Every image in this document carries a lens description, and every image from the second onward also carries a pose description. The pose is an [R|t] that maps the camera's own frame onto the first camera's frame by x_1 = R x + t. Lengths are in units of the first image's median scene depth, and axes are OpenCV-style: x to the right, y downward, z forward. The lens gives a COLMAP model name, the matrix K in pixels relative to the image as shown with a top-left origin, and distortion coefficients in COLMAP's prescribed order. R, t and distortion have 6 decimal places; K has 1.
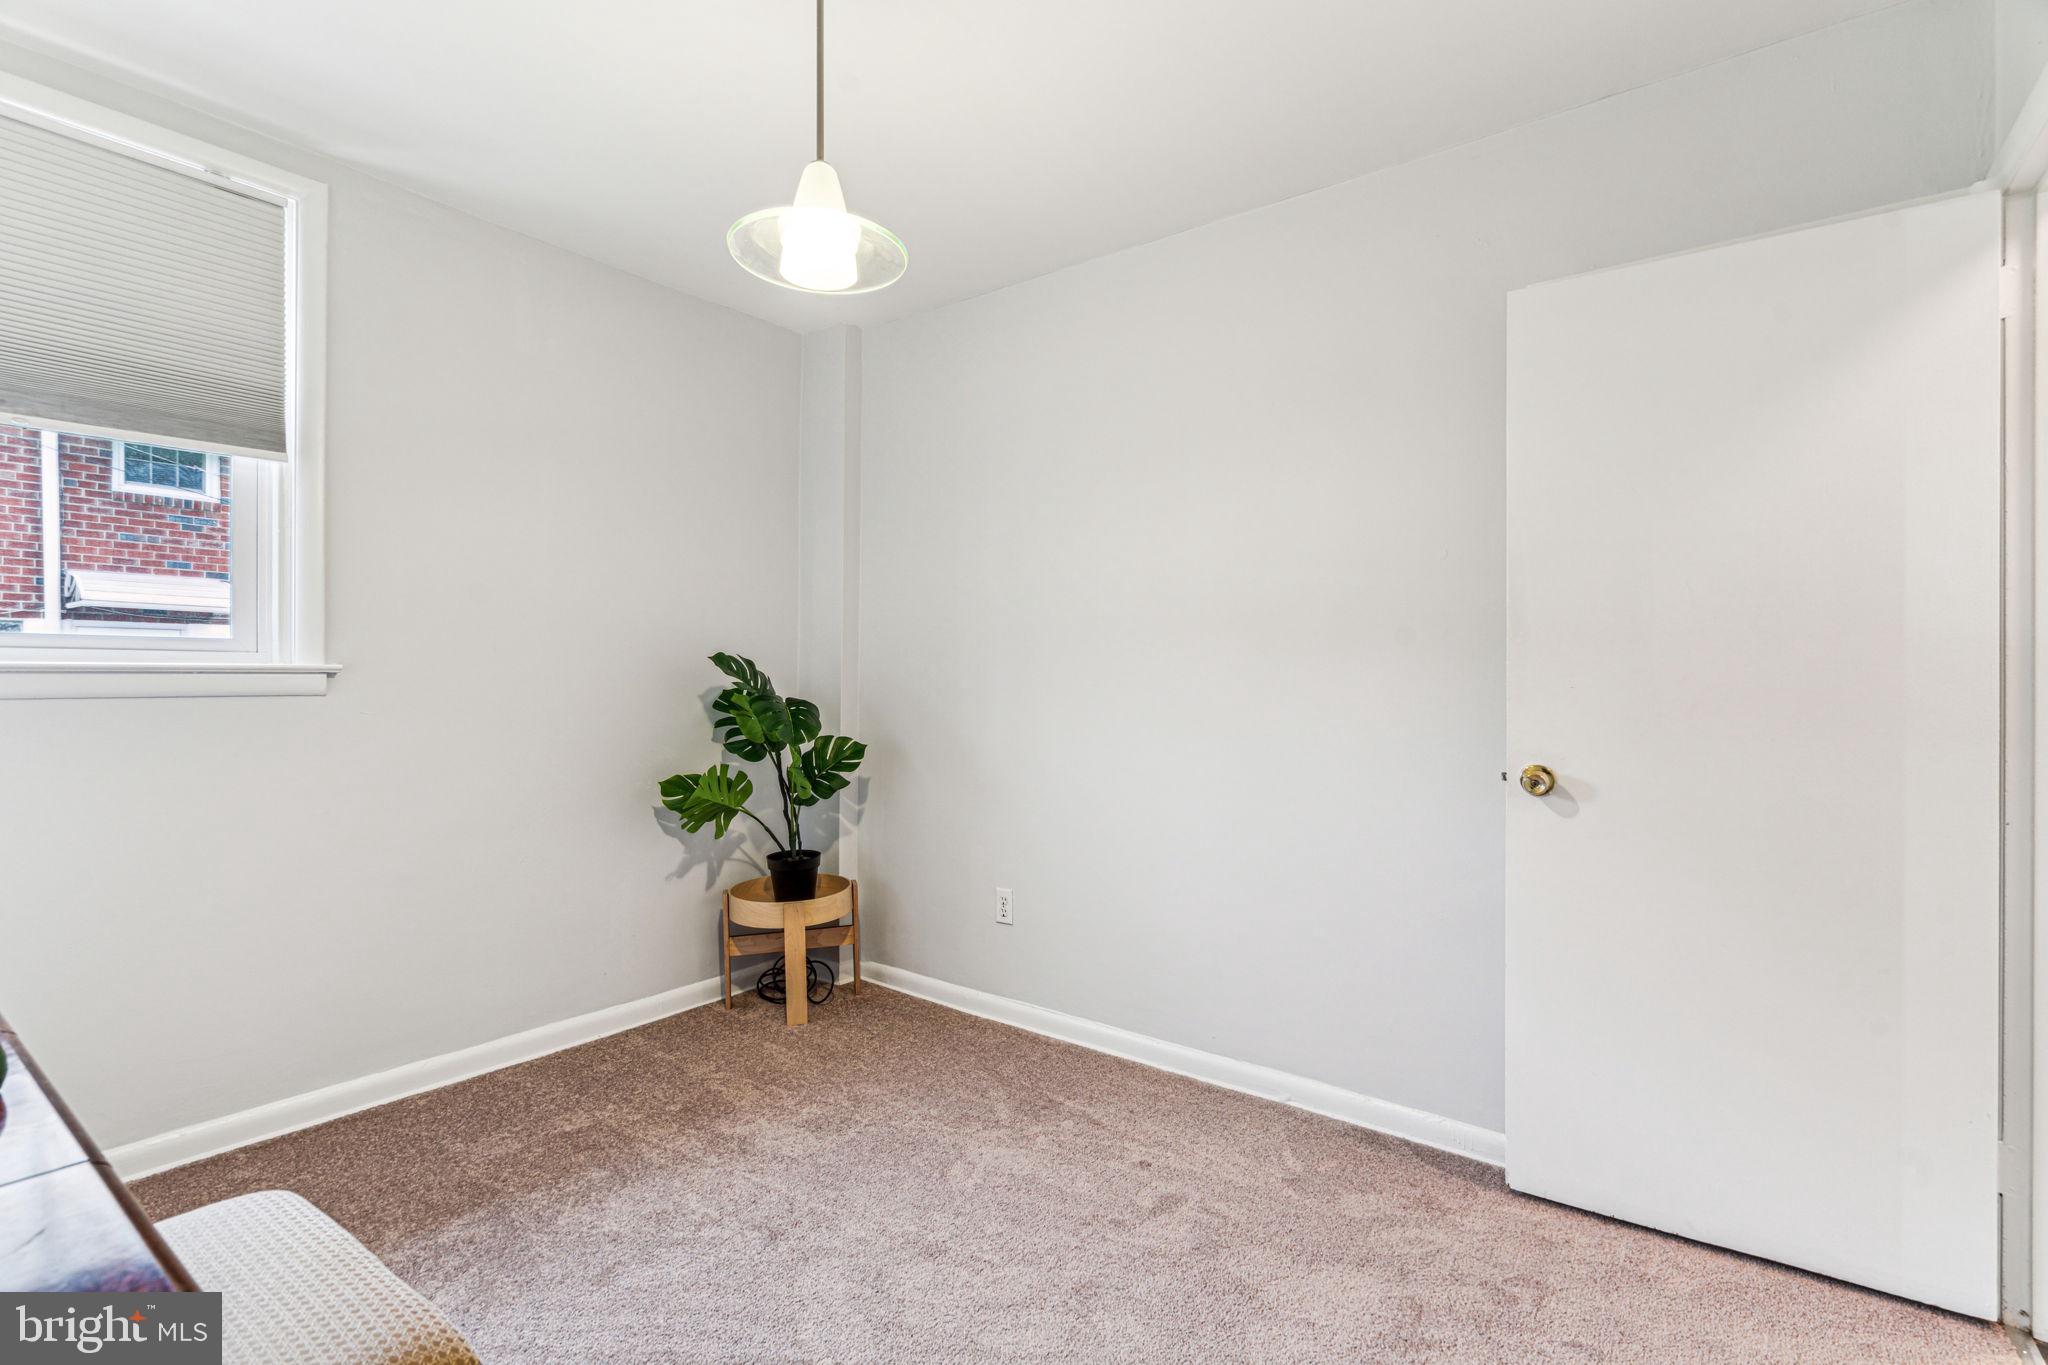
lens RADIAL K [[939.1, 0, 1012.9], [0, 939.1, 681.0], [0, 0, 1]] dist [-0.002692, 0.000733]
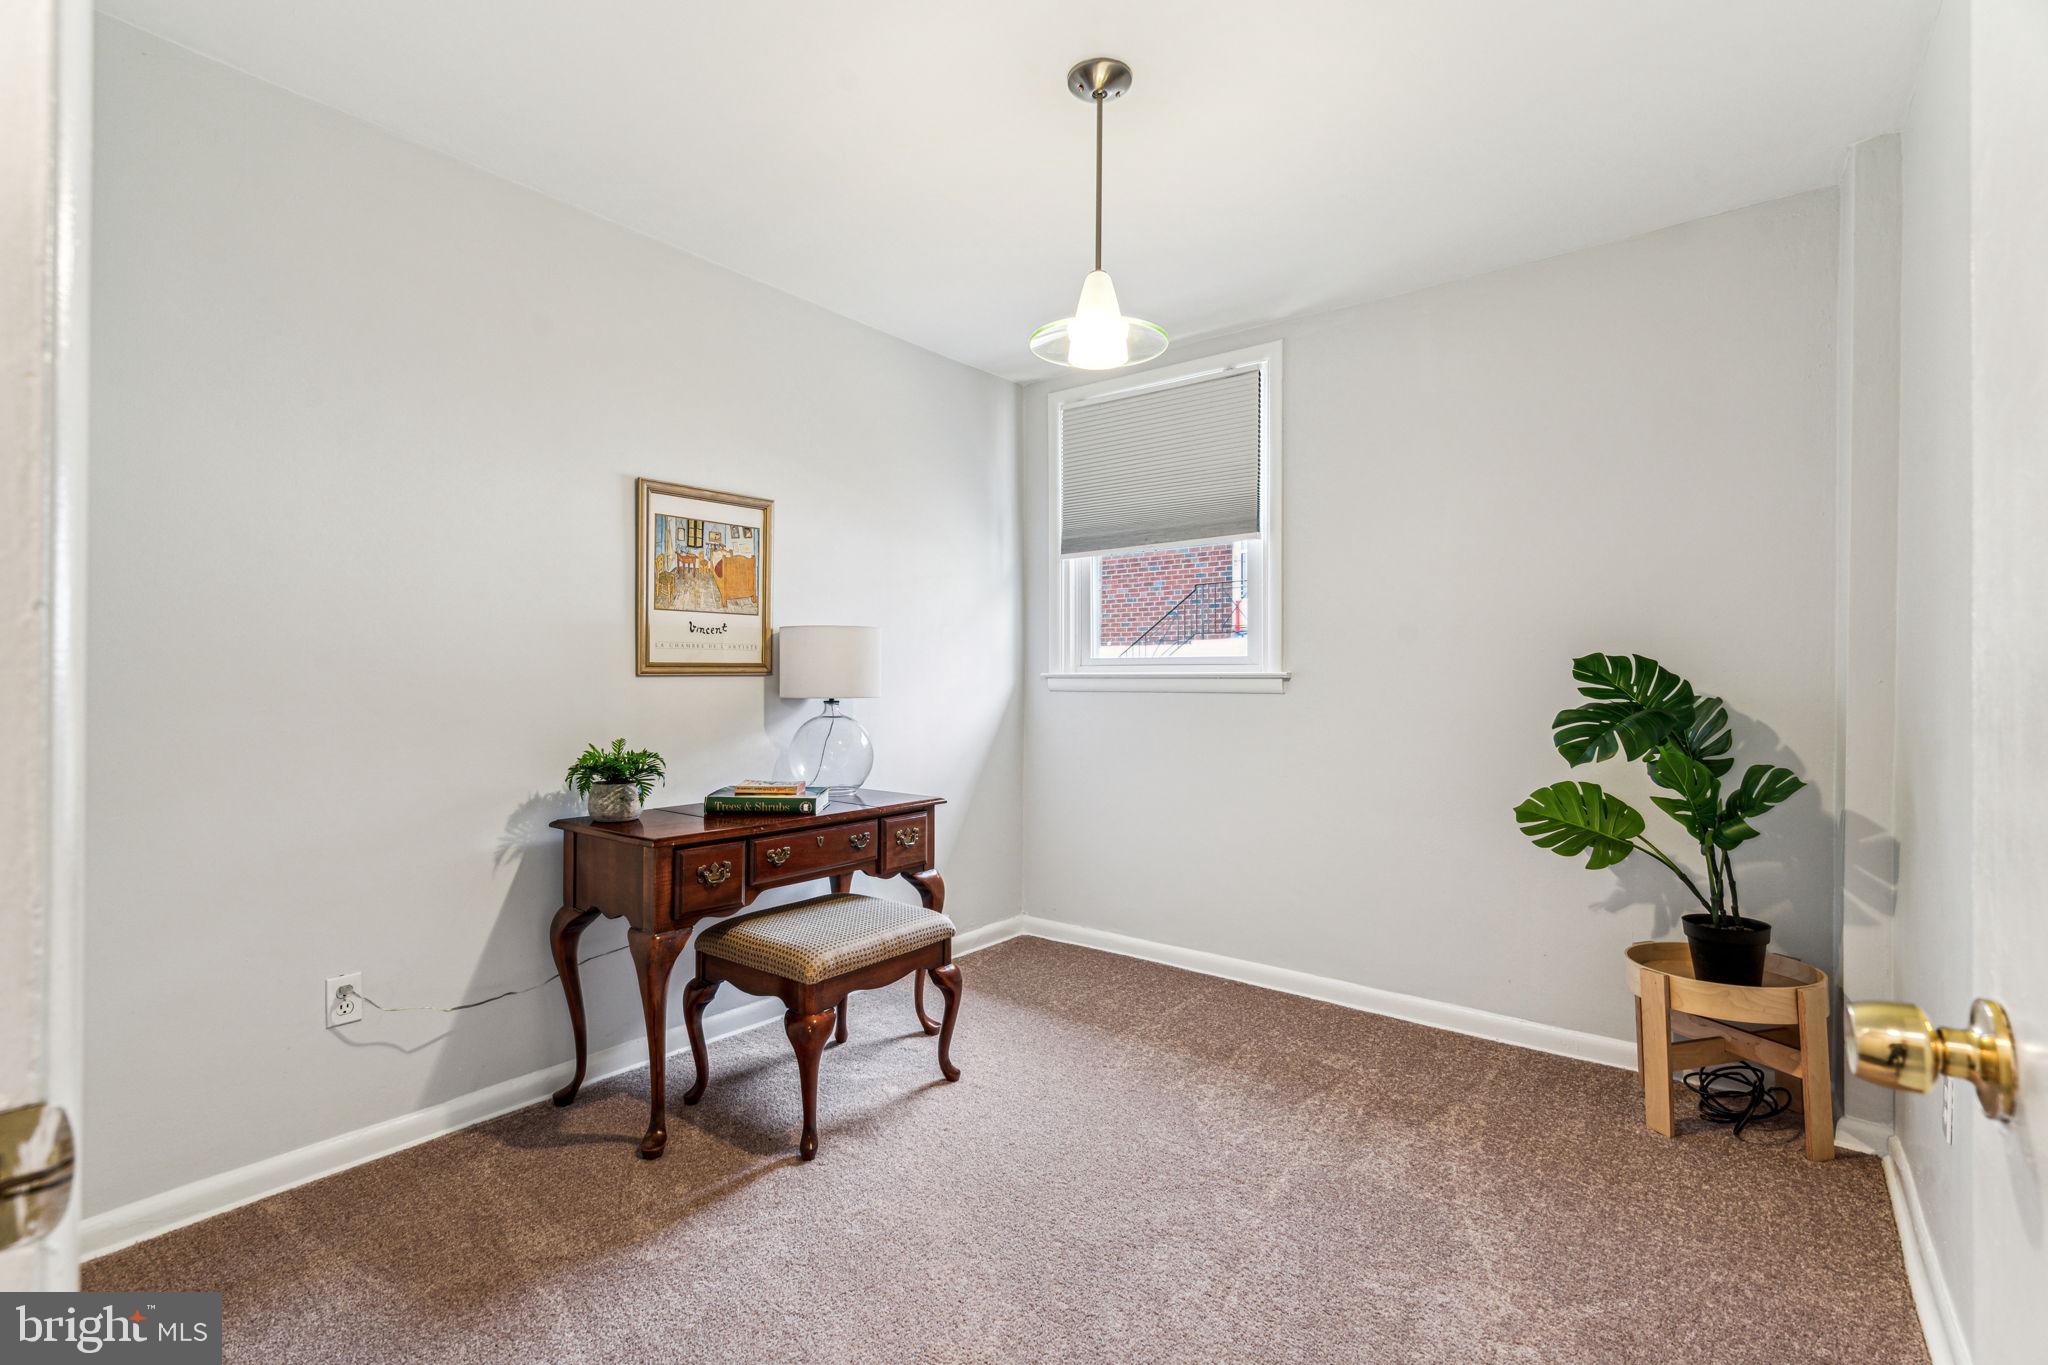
lens RADIAL K [[939.1, 0, 1012.4], [0, 939.1, 678.0], [0, 0, 1]] dist [-0.002692, 0.000733]
pose [[-0.027482, -0.005532, -0.999607, 0.640098], [-0.007974, 0.999954, -0.005314, 0.001835], [0.999590, 0.007824, -0.027525, 0.561090]]
